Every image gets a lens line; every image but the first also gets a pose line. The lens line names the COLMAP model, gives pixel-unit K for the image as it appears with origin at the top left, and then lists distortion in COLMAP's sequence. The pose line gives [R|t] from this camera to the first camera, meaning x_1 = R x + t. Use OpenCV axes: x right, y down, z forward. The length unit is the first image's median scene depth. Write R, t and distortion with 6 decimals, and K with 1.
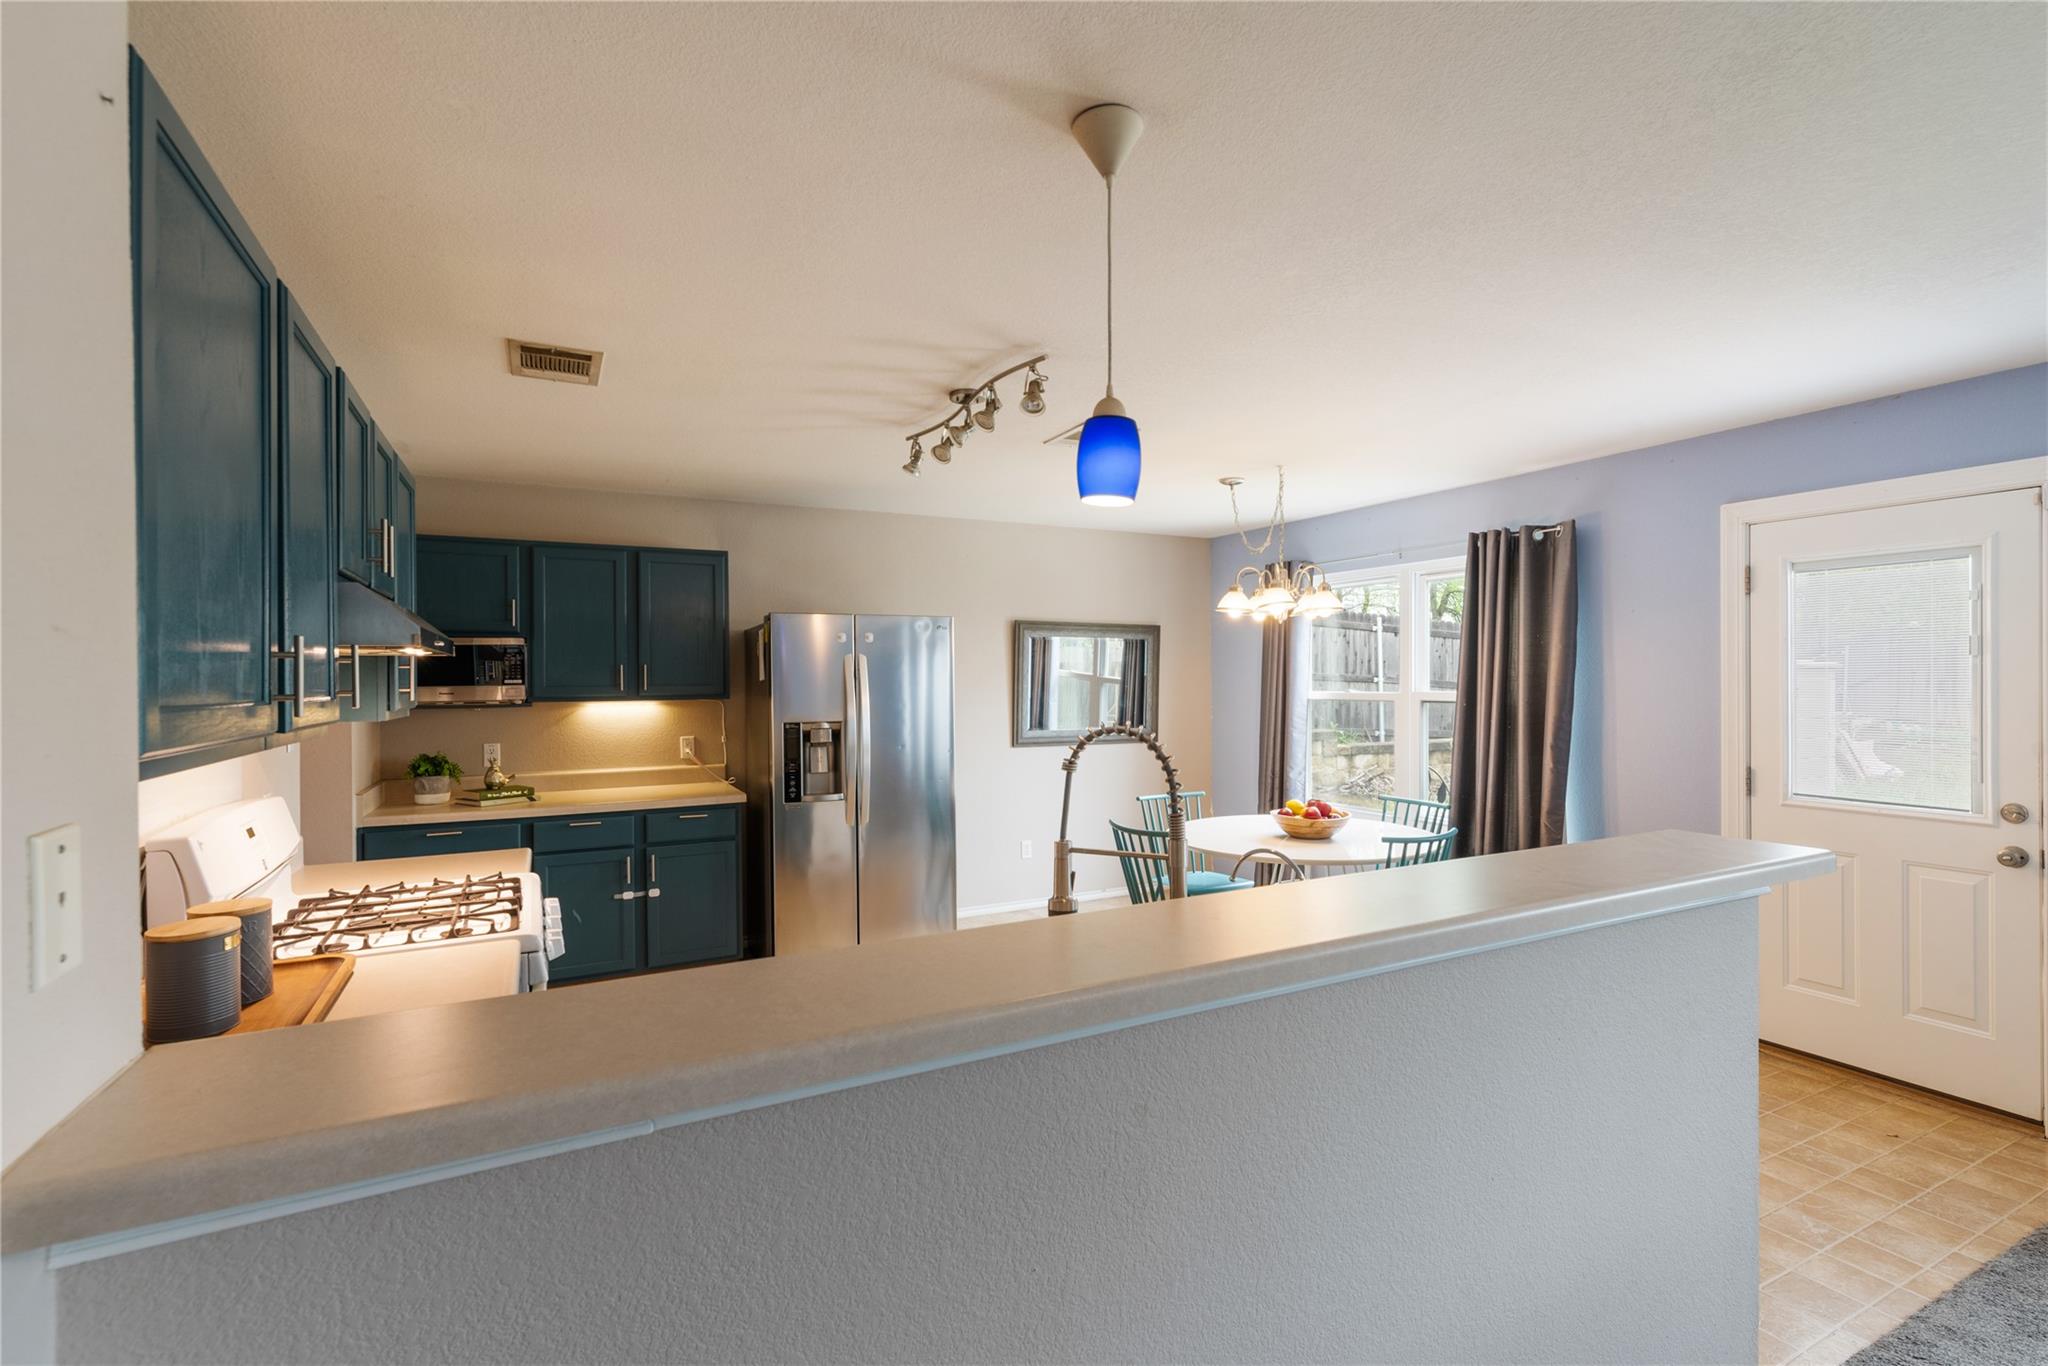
lens RADIAL K [[944.0, 0, 1024.0], [0, 944.0, 683.0], [0, 0, 1]] dist [0.000024, 0.000185]
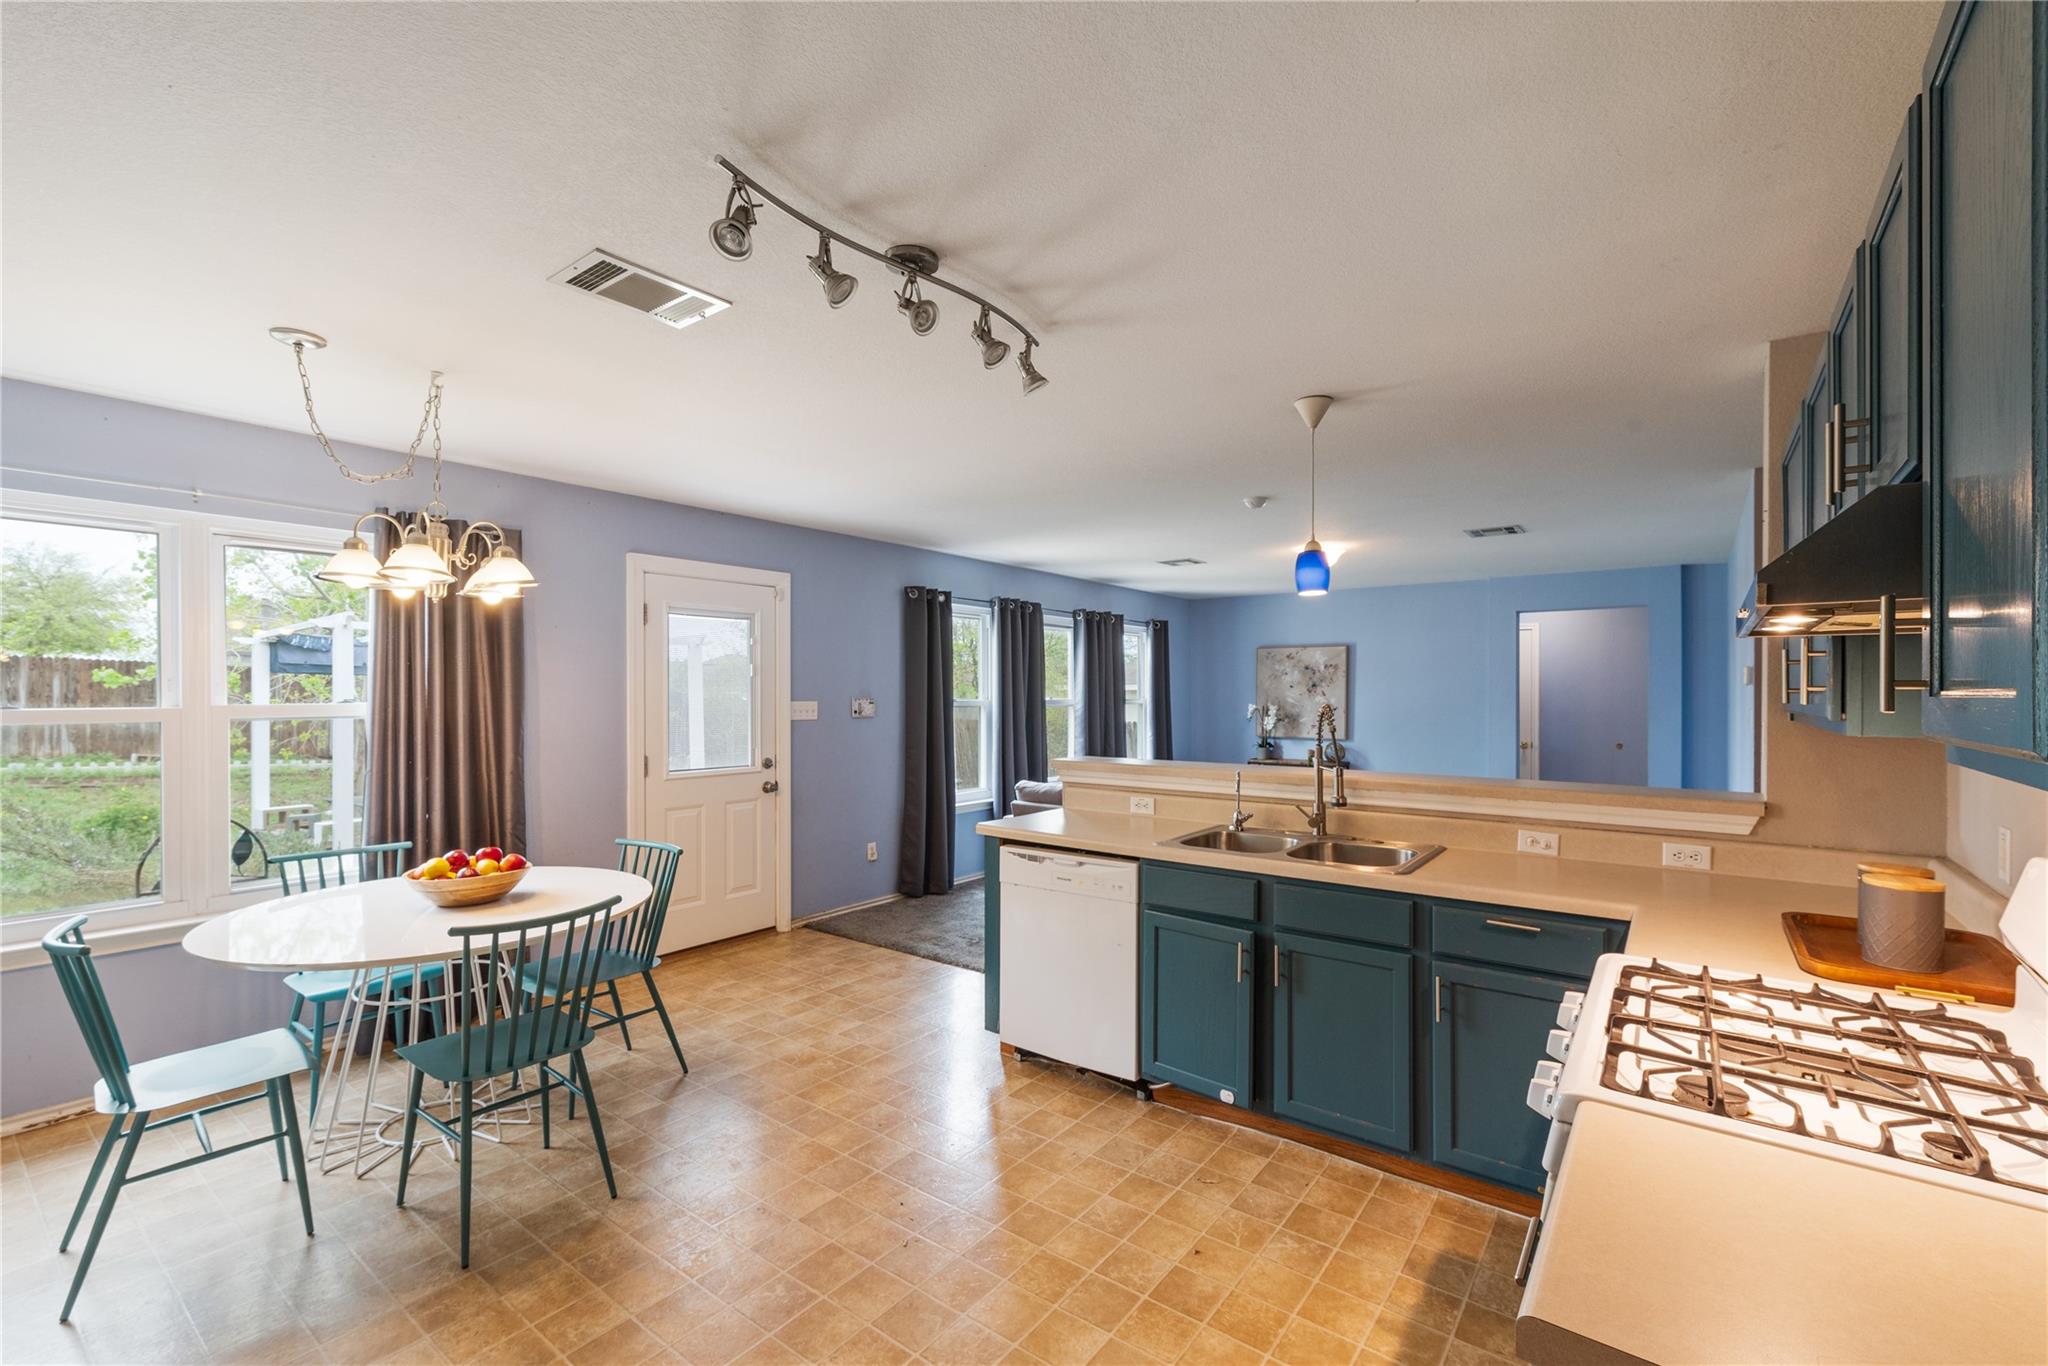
lens RADIAL K [[885.5, 0, 1024.0], [0, 885.5, 683.0], [0, 0, 1]] dist [0.033149, 0.000076]
pose [[-0.441296, 0.014352, 0.897247, -0.693513], [0.004854, 0.999896, -0.013607, 0.007726], [-0.897348, -0.001650, -0.441320, 1.260674]]
